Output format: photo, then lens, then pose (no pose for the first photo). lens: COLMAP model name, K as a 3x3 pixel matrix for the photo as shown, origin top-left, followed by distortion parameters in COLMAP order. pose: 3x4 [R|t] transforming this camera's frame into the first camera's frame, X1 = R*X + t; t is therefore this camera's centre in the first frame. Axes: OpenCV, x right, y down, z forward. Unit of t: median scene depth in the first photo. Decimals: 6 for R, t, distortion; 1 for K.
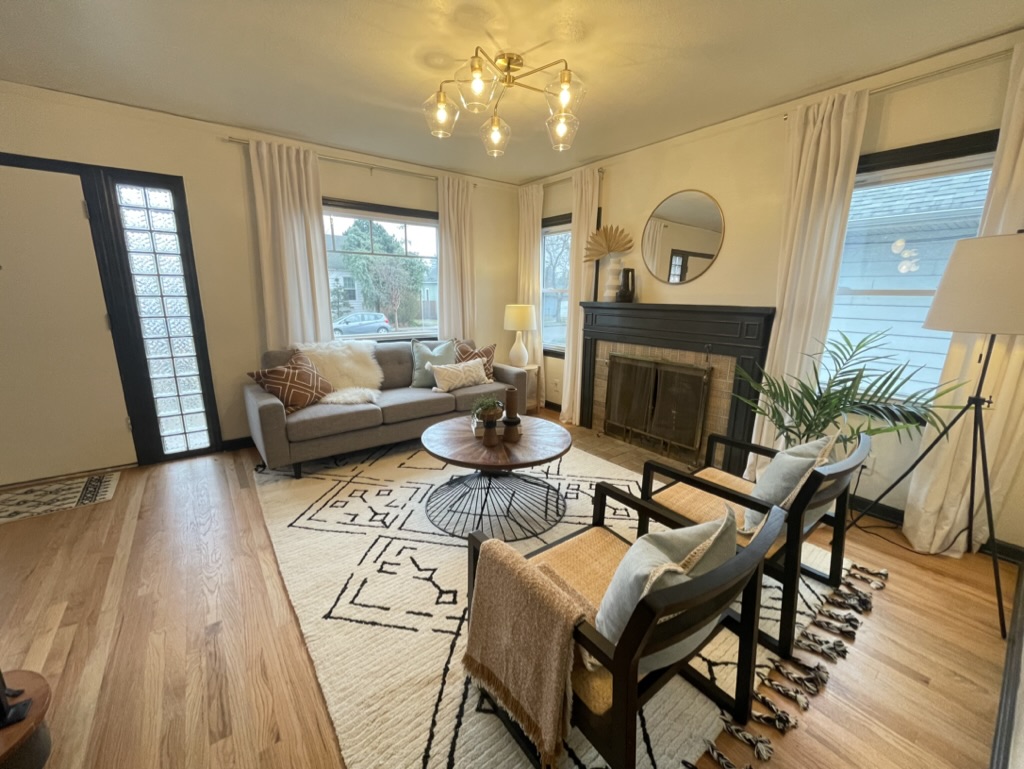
lens RADIAL K [[412.7, 0, 510.5], [0, 412.7, 386.8], [0, 0, 1]] dist [-0.000626, -0.000147]
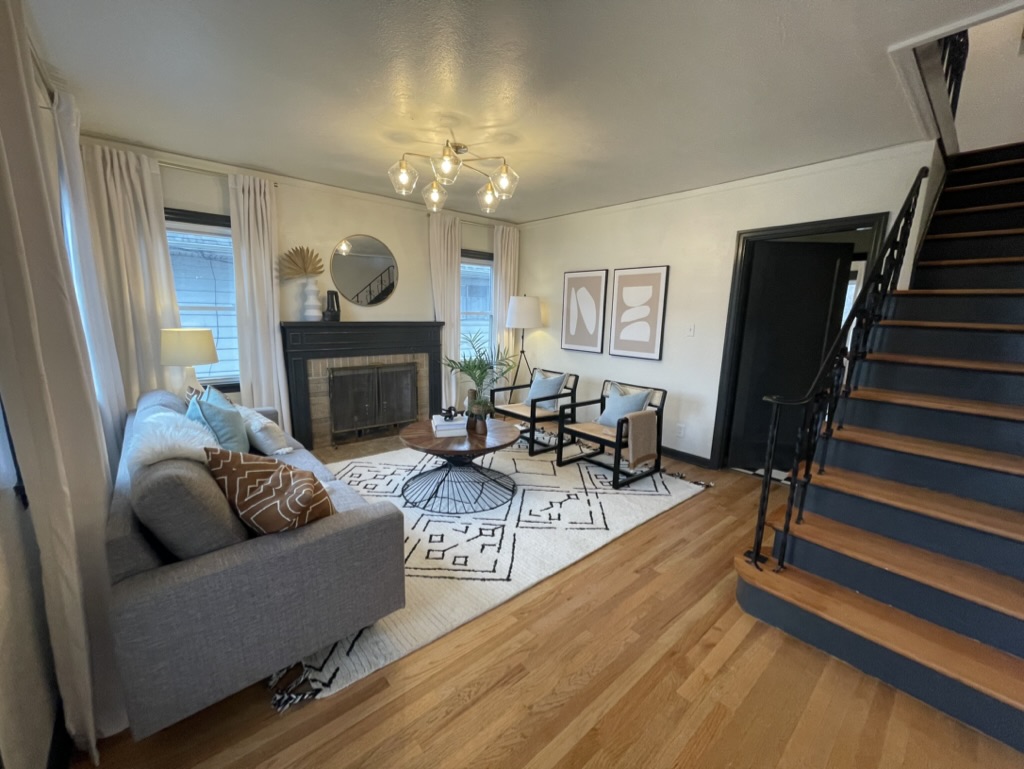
lens RADIAL K [[412.7, 0, 510.4], [0, 412.7, 384.5], [0, 0, 1]] dist [-0.000626, -0.000147]
pose [[-0.053139, -0.192316, 0.979893, -1.160370], [0.199259, 0.959503, 0.199120, -0.225183], [-0.978505, 0.205834, -0.012666, 0.786209]]
